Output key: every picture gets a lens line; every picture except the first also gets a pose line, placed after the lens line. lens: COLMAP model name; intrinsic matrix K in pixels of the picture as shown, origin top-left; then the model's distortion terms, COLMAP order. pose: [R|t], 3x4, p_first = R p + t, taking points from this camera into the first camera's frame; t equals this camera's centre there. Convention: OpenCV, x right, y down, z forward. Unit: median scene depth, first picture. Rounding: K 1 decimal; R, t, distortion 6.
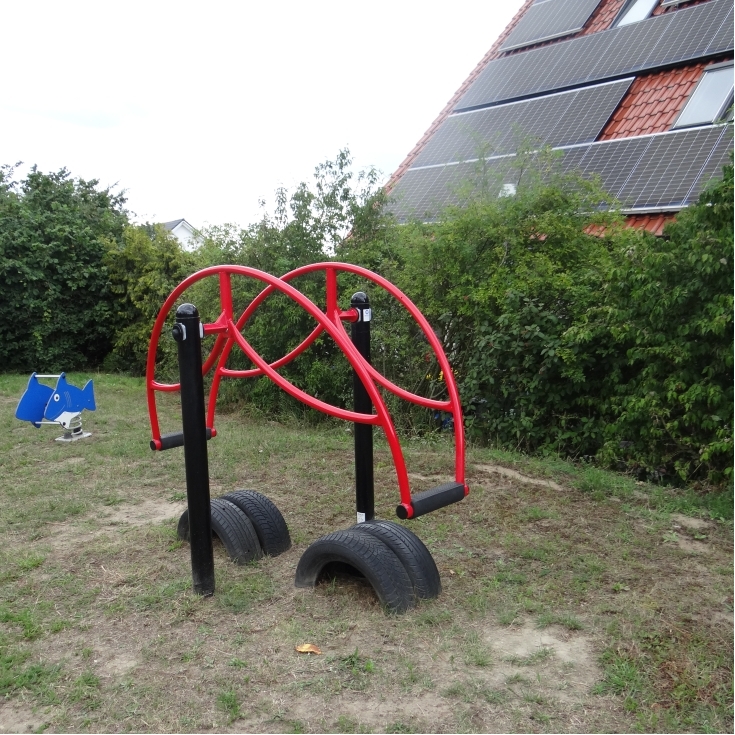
lens RADIAL K [[781.3, 0, 367.5], [0, 781.3, 367.5], [0, 0, 1]] dist [-0.002526, -0.020289]
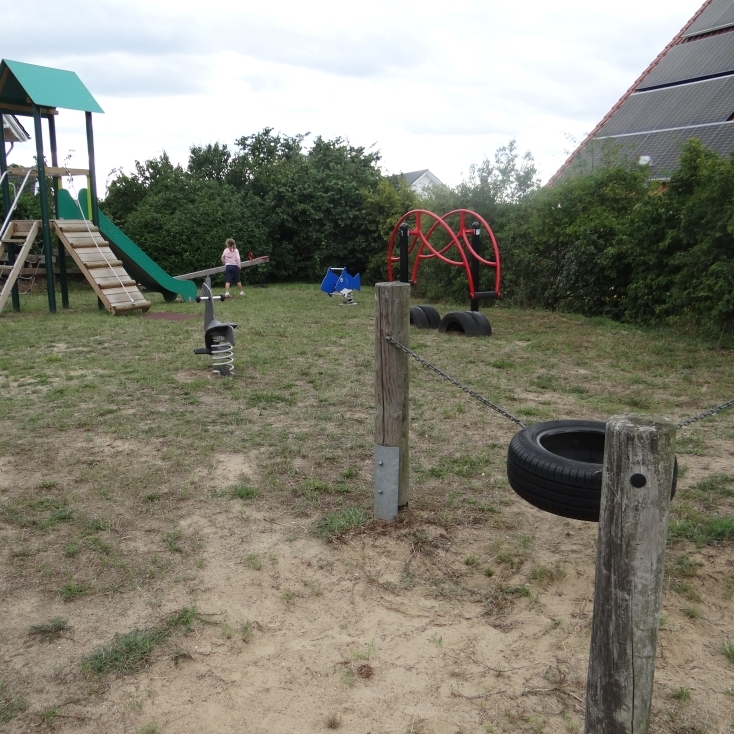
lens RADIAL K [[781.3, 0, 367.5], [0, 781.3, 367.5], [0, 0, 1]] dist [-0.002526, -0.020289]
pose [[0.953178, 0.076312, -0.292622, 0.102591], [-0.056809, 0.995595, 0.074592, 0.047191], [0.297025, -0.054476, 0.953314, -0.354586]]
